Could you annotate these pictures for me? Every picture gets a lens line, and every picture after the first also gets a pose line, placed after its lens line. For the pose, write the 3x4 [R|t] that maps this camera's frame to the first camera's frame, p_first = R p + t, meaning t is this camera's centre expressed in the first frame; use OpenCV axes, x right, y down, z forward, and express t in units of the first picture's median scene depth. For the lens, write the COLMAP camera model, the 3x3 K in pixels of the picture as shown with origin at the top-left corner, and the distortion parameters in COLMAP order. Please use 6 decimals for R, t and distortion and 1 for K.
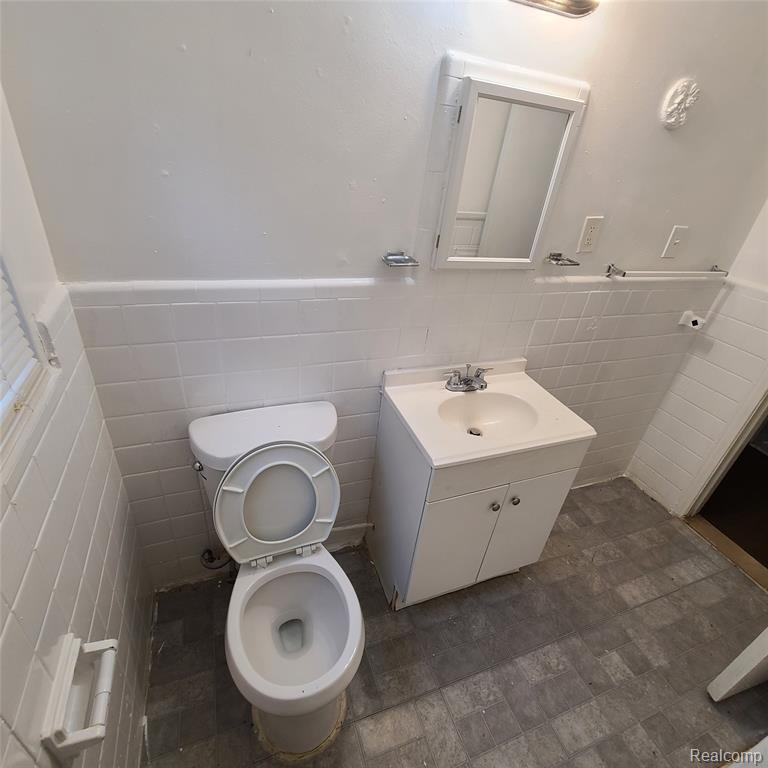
lens RADIAL K [[417.3, 0, 386.8], [0, 417.3, 380.6], [0, 0, 1]] dist [-0.001141, -0.000362]
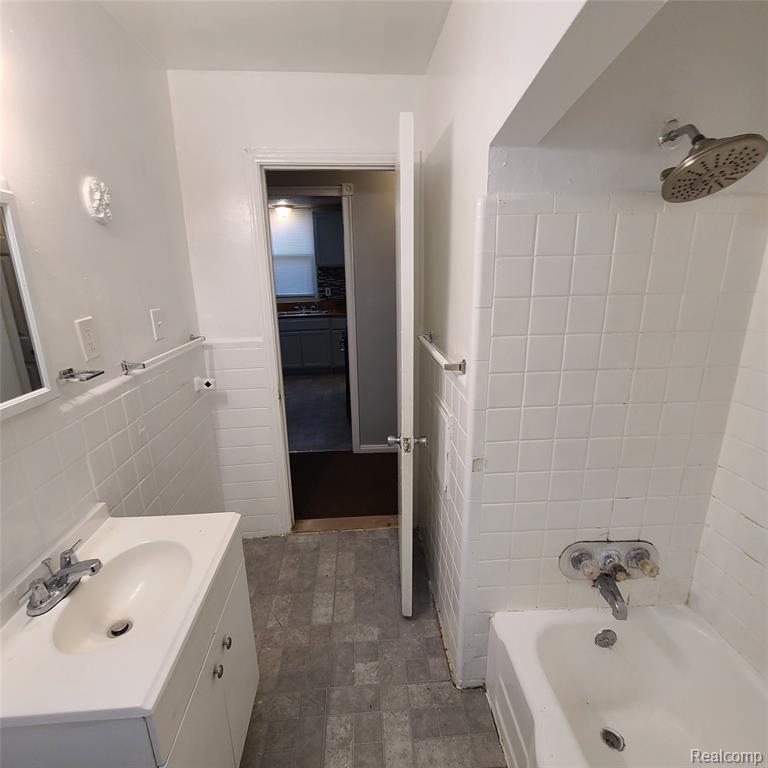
lens RADIAL K [[417.1, 0, 386.5], [0, 417.1, 387.1], [0, 0, 1]] dist [-0.004414, -0.000271]
pose [[0.289560, -0.367111, 0.883959, -0.118281], [0.522168, 0.834578, 0.175556, -0.095214], [-0.802182, 0.410741, 0.433354, 0.178408]]
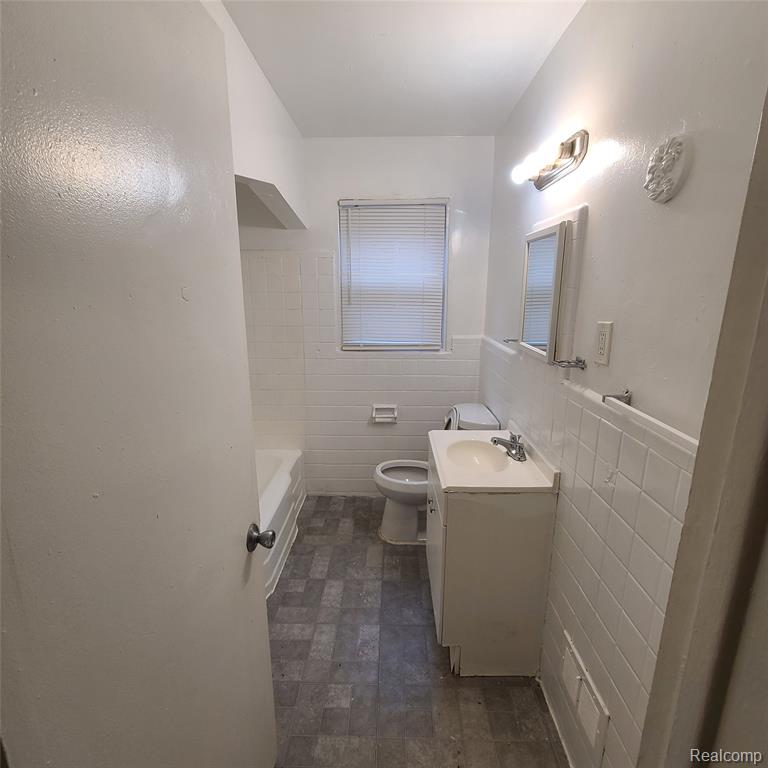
lens RADIAL K [[417.3, 0, 386.8], [0, 417.3, 380.6], [0, 0, 1]] dist [-0.001141, -0.000362]
pose [[-0.371166, 0.098143, -0.923365, 1.347696], [-0.506459, 0.812071, 0.289896, -0.299641], [0.778290, 0.575247, -0.251708, 0.880953]]
